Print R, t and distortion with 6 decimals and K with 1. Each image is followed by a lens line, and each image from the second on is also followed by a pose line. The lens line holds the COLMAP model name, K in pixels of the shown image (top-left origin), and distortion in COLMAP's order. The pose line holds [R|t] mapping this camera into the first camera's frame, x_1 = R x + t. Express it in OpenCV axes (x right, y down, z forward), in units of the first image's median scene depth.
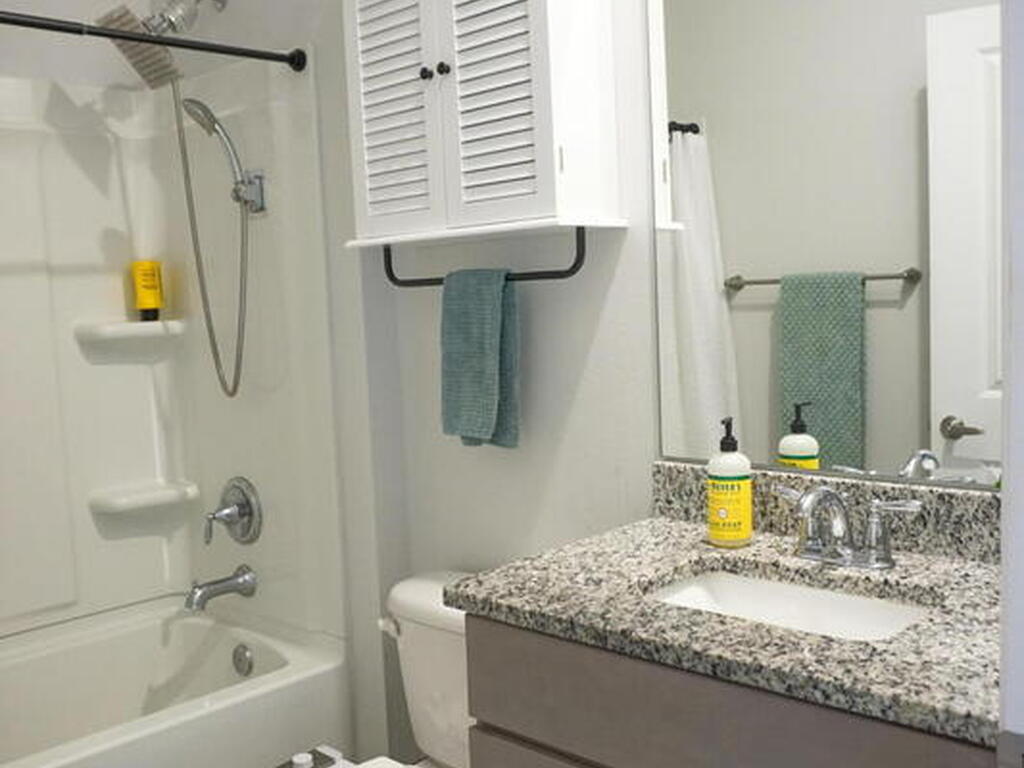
lens RADIAL K [[1013.5, 0, 509.4], [0, 1013.5, 387.7], [0, 0, 1]] dist [-0.044310, 0.000000]
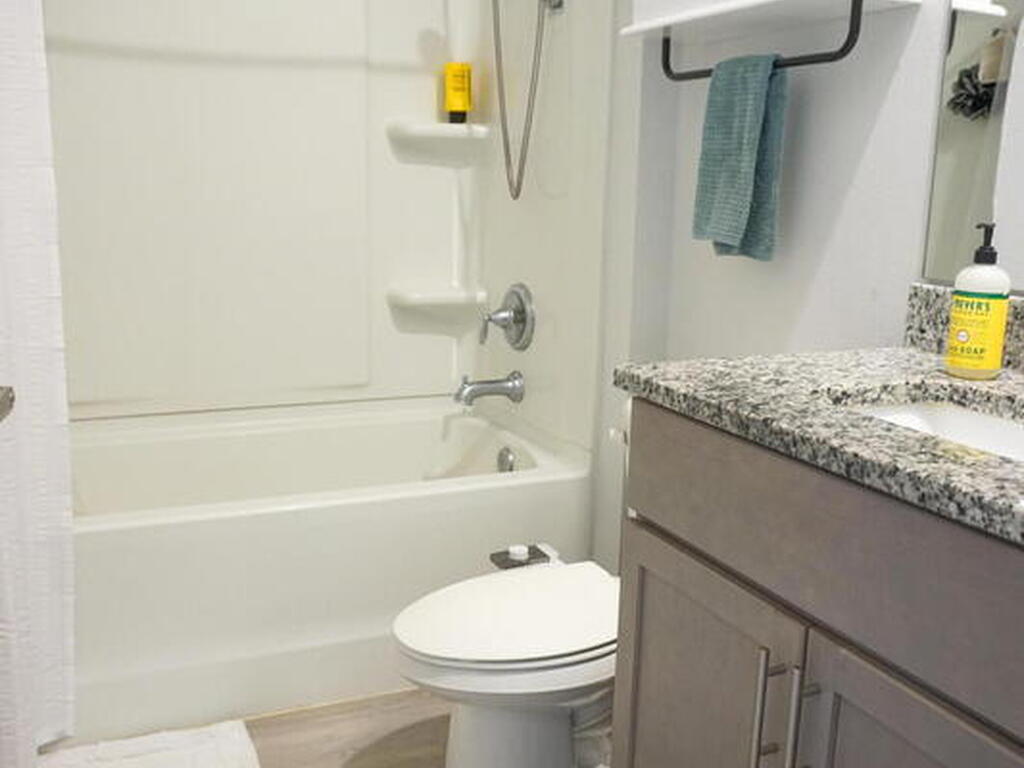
lens RADIAL K [[1013.5, 0, 513.7], [0, 1013.5, 383.7], [0, 0, 1]] dist [-0.044310, 0.000000]
pose [[0.924153, 0.141559, -0.354826, 0.145894], [-0.100024, 0.986072, 0.132881, 0.078074], [0.368694, -0.087311, 0.925441, 0.077564]]
